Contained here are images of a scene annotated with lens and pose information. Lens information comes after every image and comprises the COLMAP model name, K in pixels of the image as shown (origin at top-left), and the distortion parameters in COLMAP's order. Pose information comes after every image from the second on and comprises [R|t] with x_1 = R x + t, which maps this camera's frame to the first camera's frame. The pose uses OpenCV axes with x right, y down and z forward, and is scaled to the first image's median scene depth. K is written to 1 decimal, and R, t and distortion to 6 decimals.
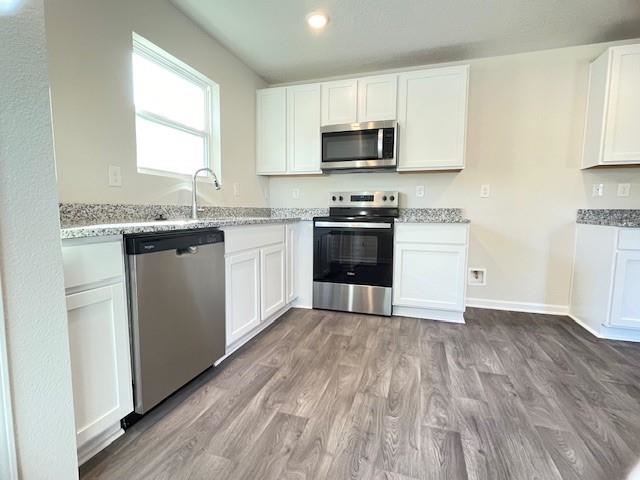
lens RADIAL K [[311.8, 0, 321.9], [0, 311.8, 236.7], [0, 0, 1]] dist [-0.000298, 0.000209]
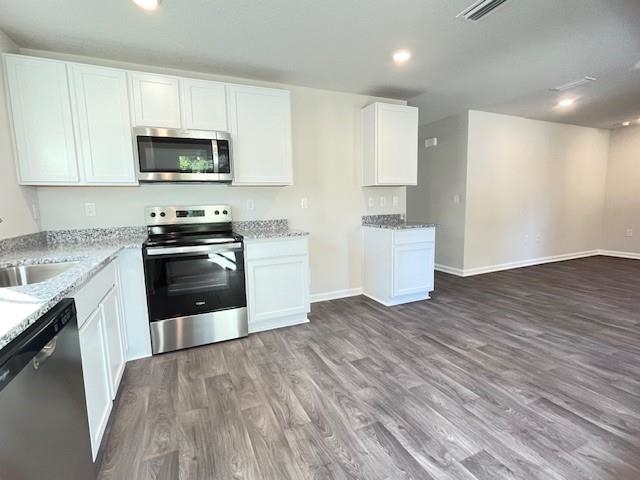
lens RADIAL K [[311.8, 0, 321.0], [0, 311.8, 237.0], [0, 0, 1]] dist [-0.000298, 0.000209]
pose [[0.738958, -0.102423, 0.665921, -0.281558], [0.085460, 0.994643, 0.058149, -0.110562], [-0.668310, 0.013939, 0.743752, 0.133678]]
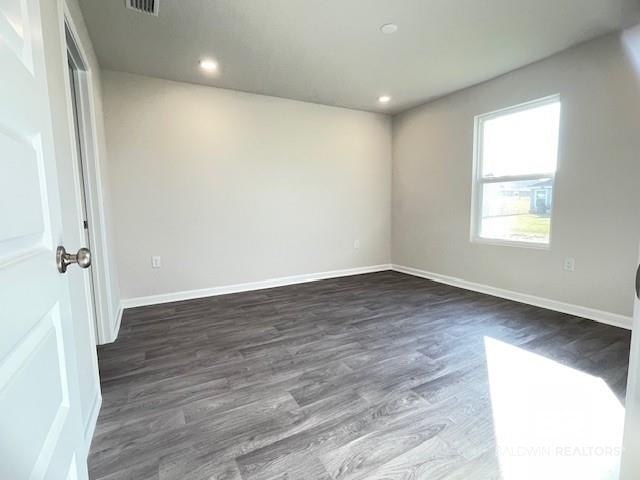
lens RADIAL K [[311.8, 0, 318.7], [0, 311.8, 240.0], [0, 0, 1]] dist [-0.000298, 0.000209]
pose [[-0.720844, -0.069103, 0.689644, -0.453120], [0.072700, 0.981990, 0.174386, -0.160215], [-0.689274, 0.175842, -0.702837, 1.459321]]
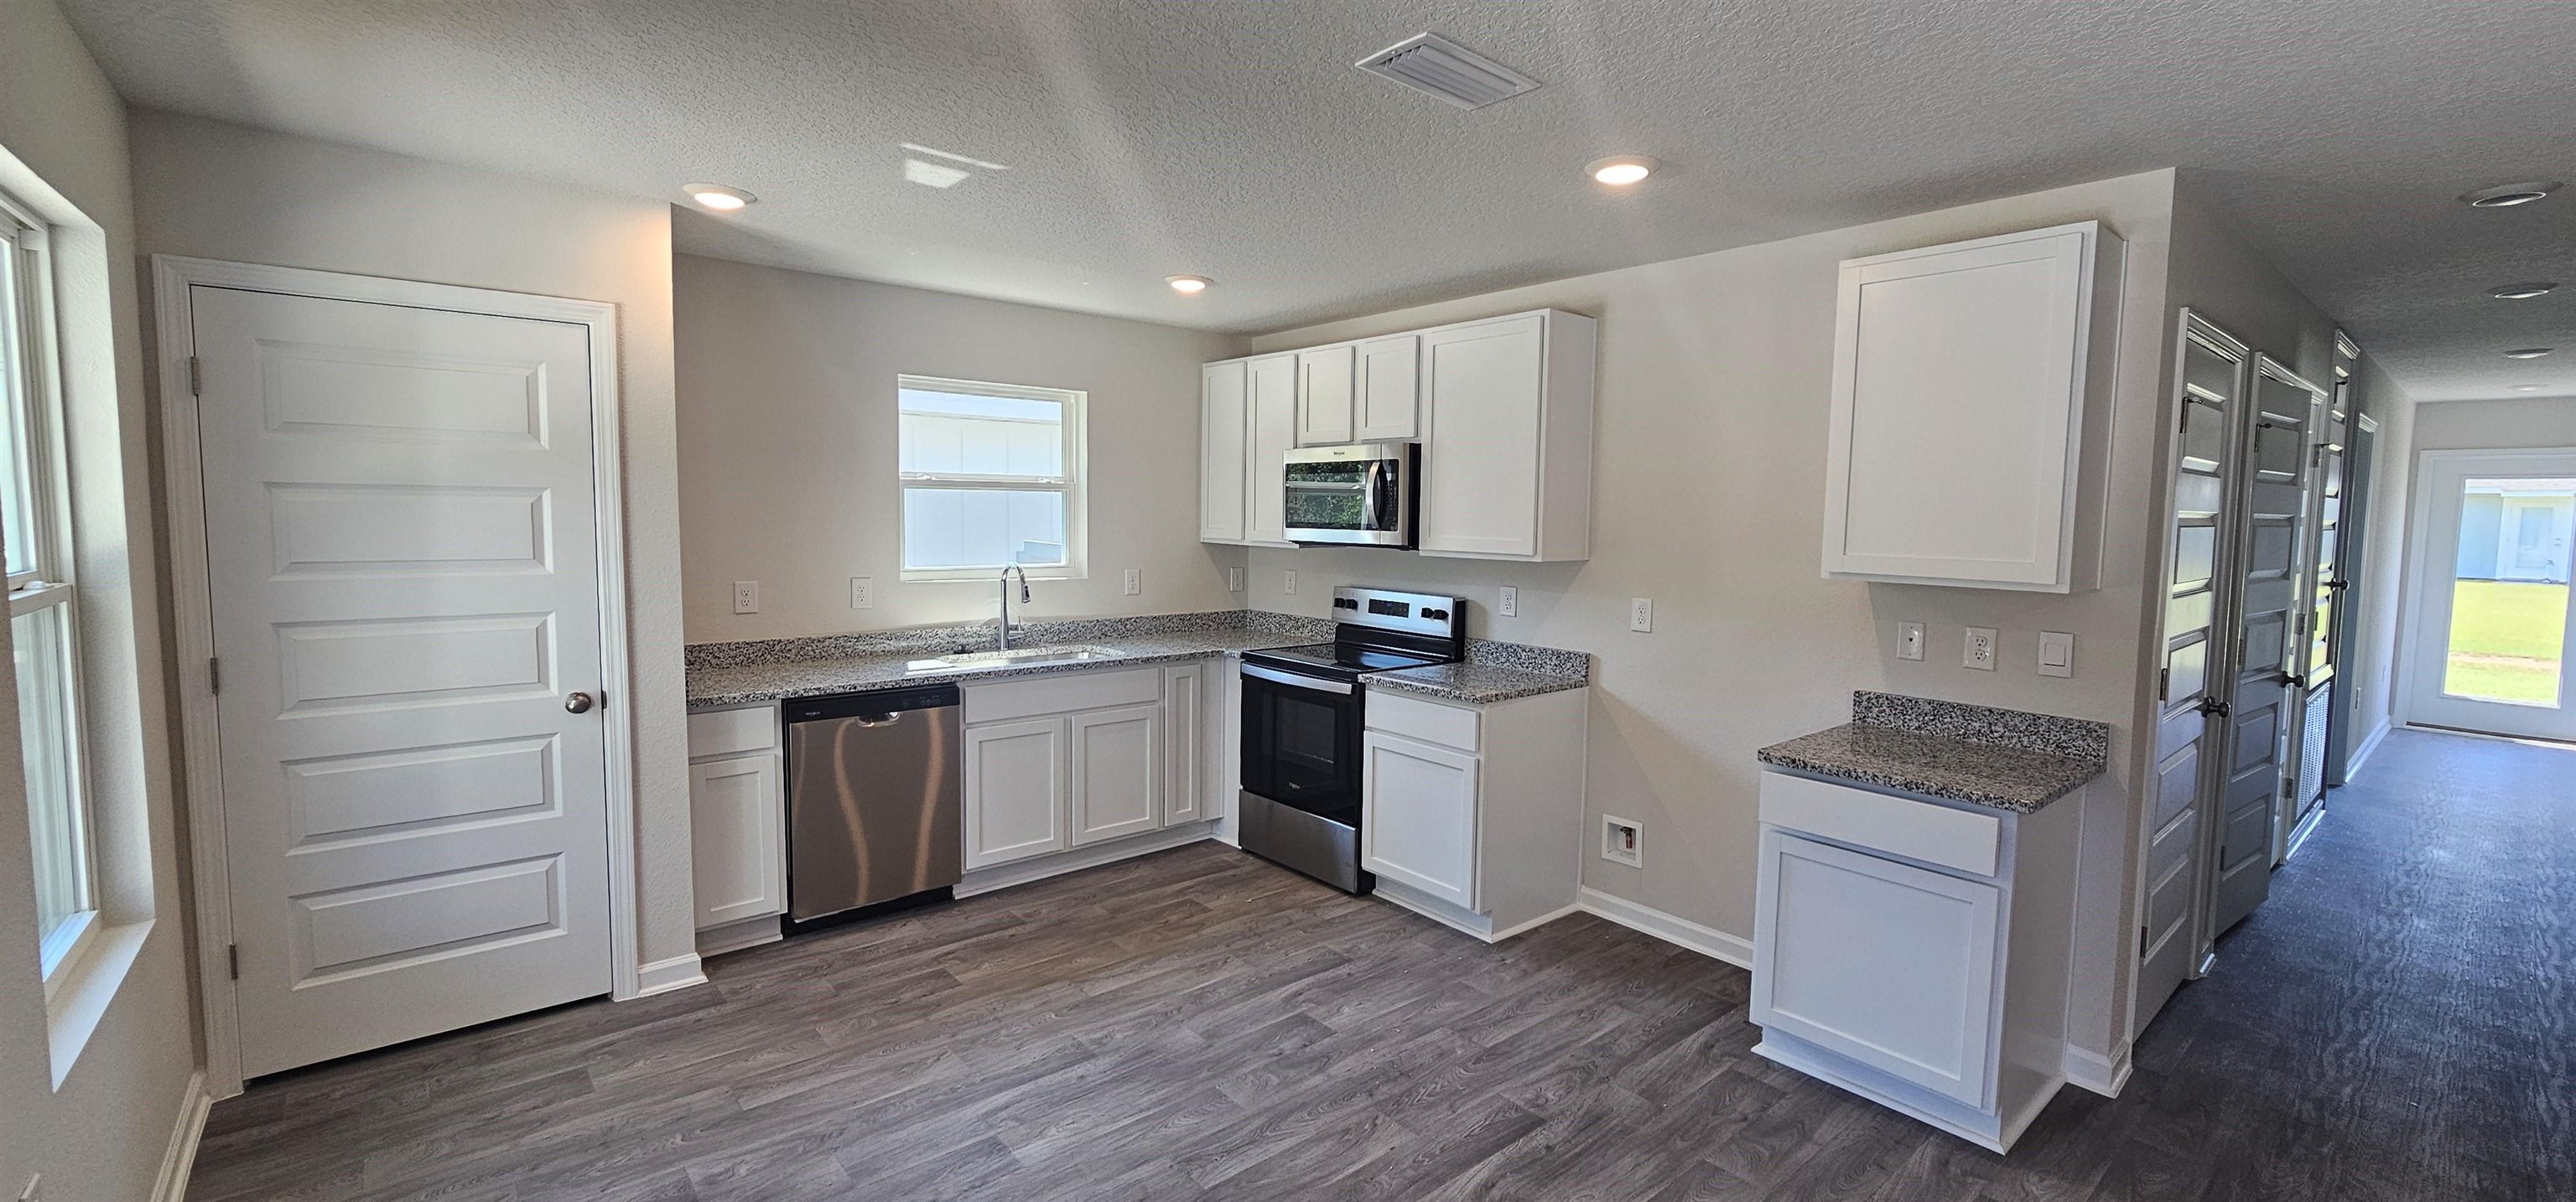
lens RADIAL K [[1046.8, 0, 1298.8], [0, 1046.8, 594.5], [0, 0, 1]] dist [0.002174, -0.000574]
pose [[0.848676, 0.047039, -0.526817, 1.108381], [-0.052627, 0.998605, 0.004384, -0.203650], [0.526288, 0.024004, 0.849968, -0.370717]]
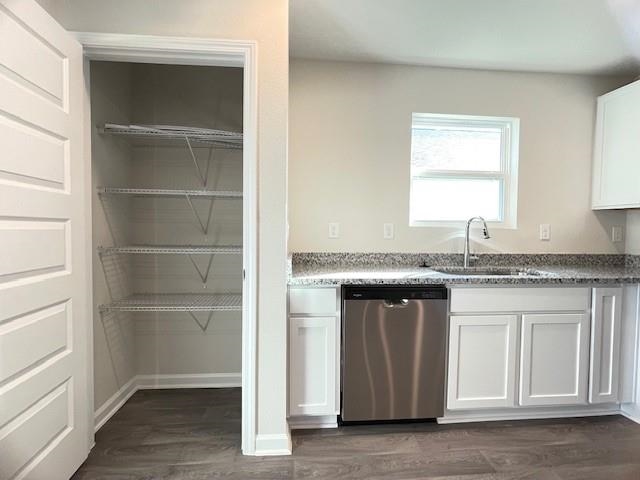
lens RADIAL K [[311.8, 0, 320.3], [0, 311.8, 238.2], [0, 0, 1]] dist [-0.000298, 0.000209]
pose [[0.386422, 0.028340, -0.921886, 0.335334], [-0.087345, 0.996160, -0.005989, -0.106275], [0.918177, 0.082837, 0.387414, 0.193405]]
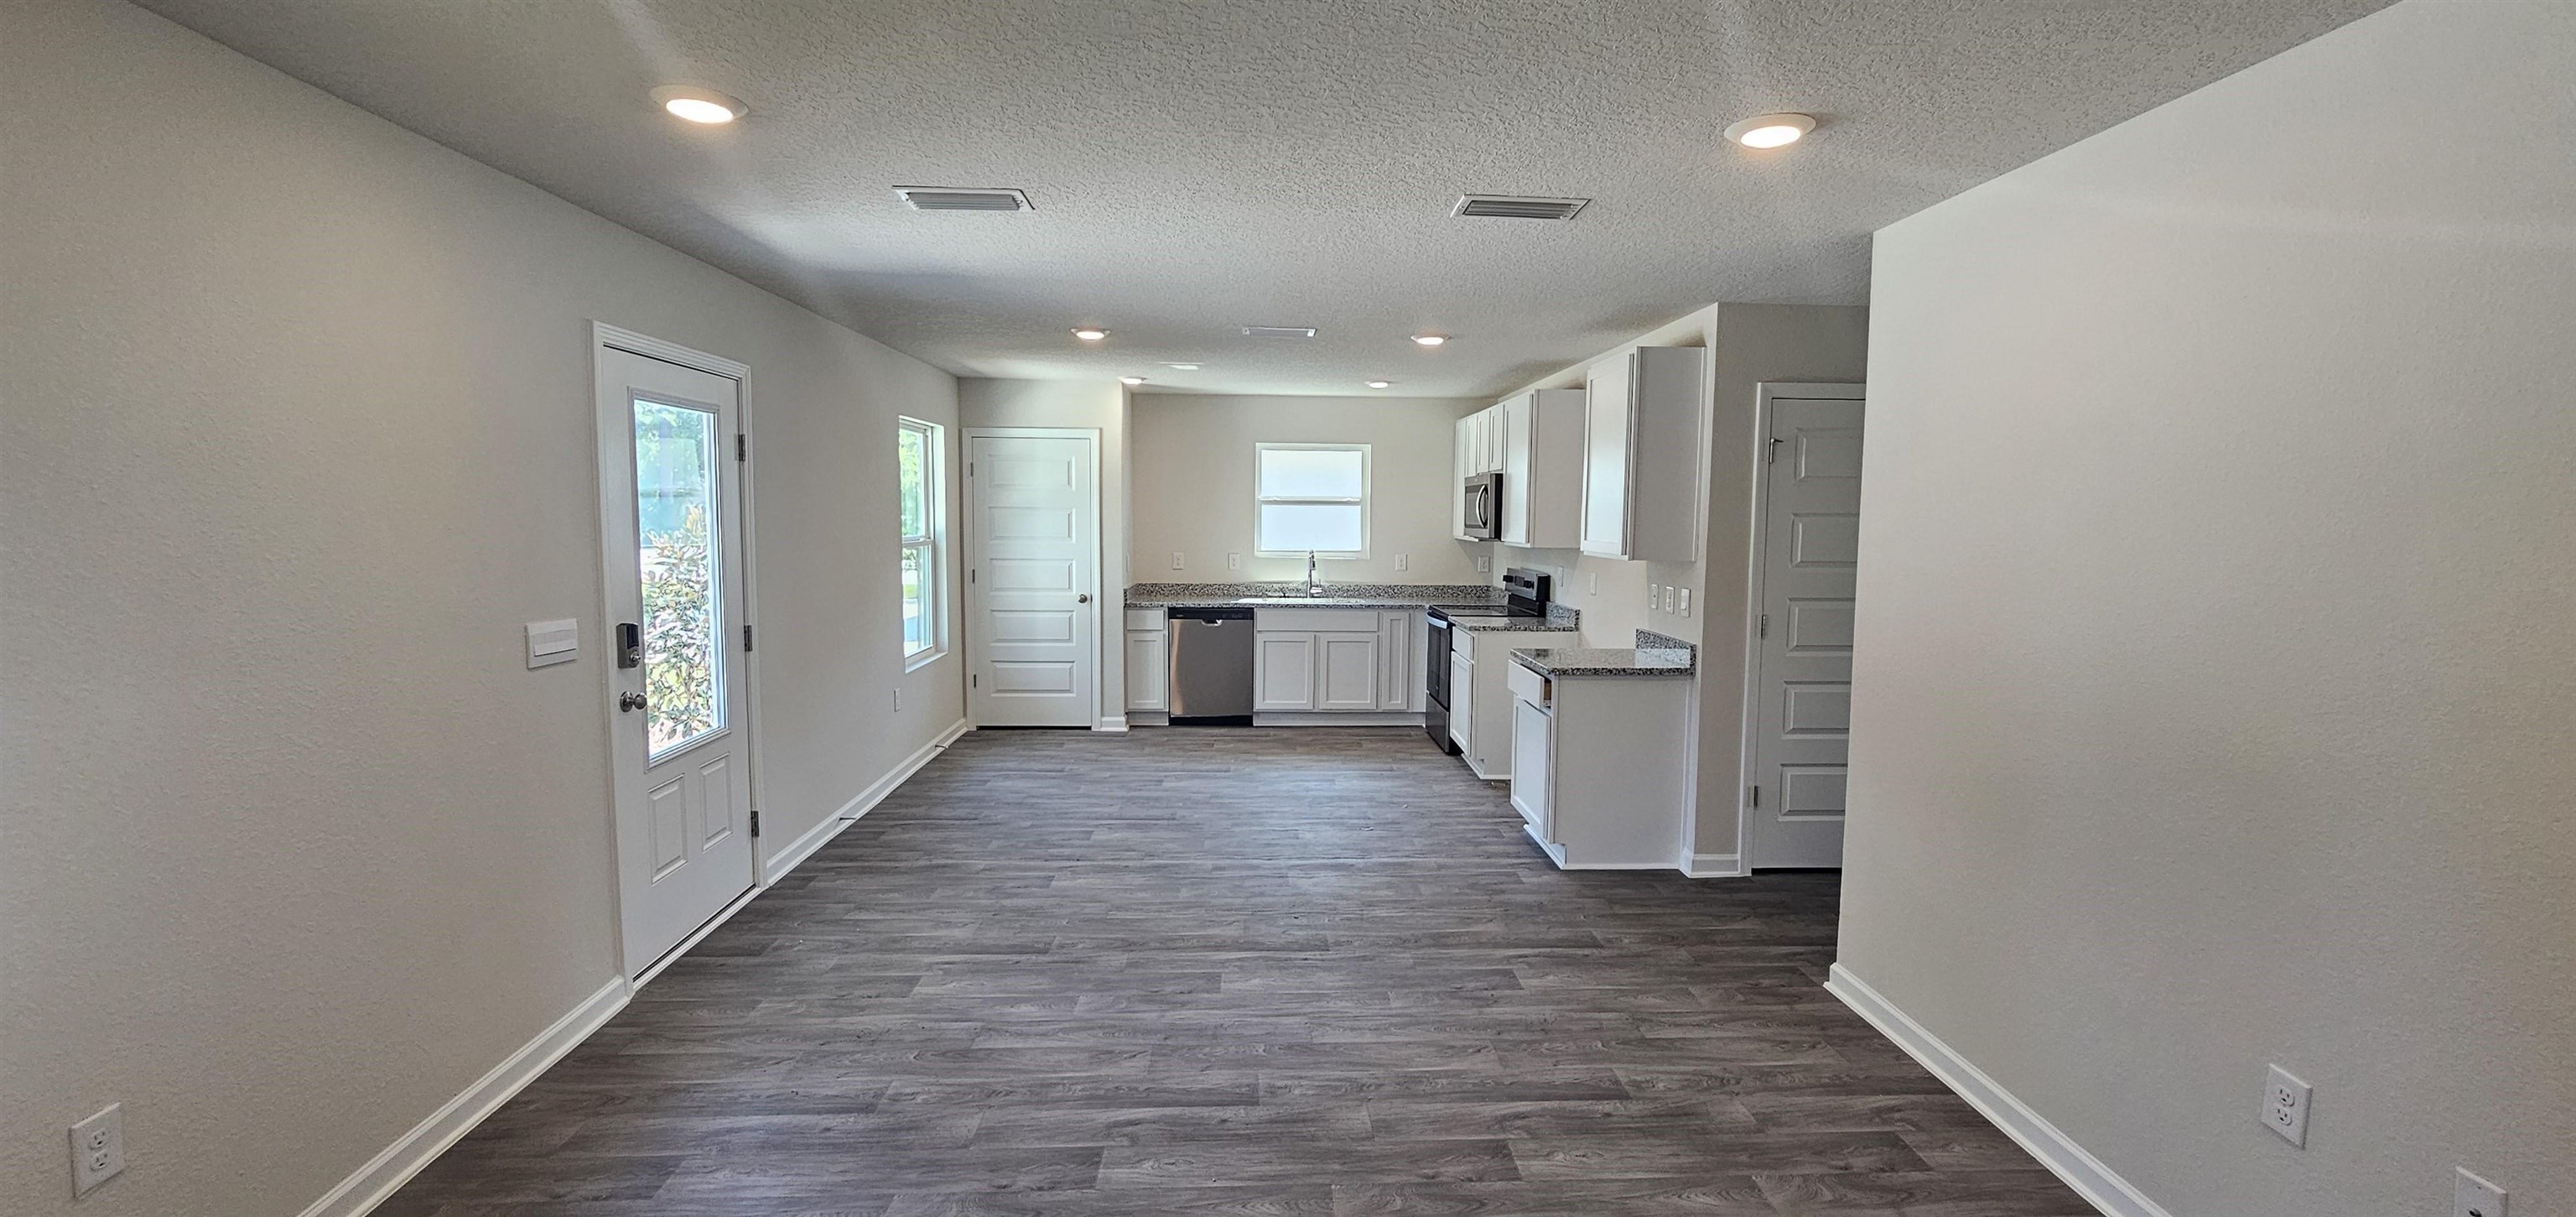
lens RADIAL K [[1058.5, 0, 1299.2], [0, 1058.5, 609.2], [0, 0, 1]] dist [-0.000573, 0.000001]
pose [[0.352464, 0.079888, -0.932409, 2.831466], [-0.087532, 0.994796, 0.052145, -0.202147], [0.931723, 0.063236, 0.357623, -0.242327]]
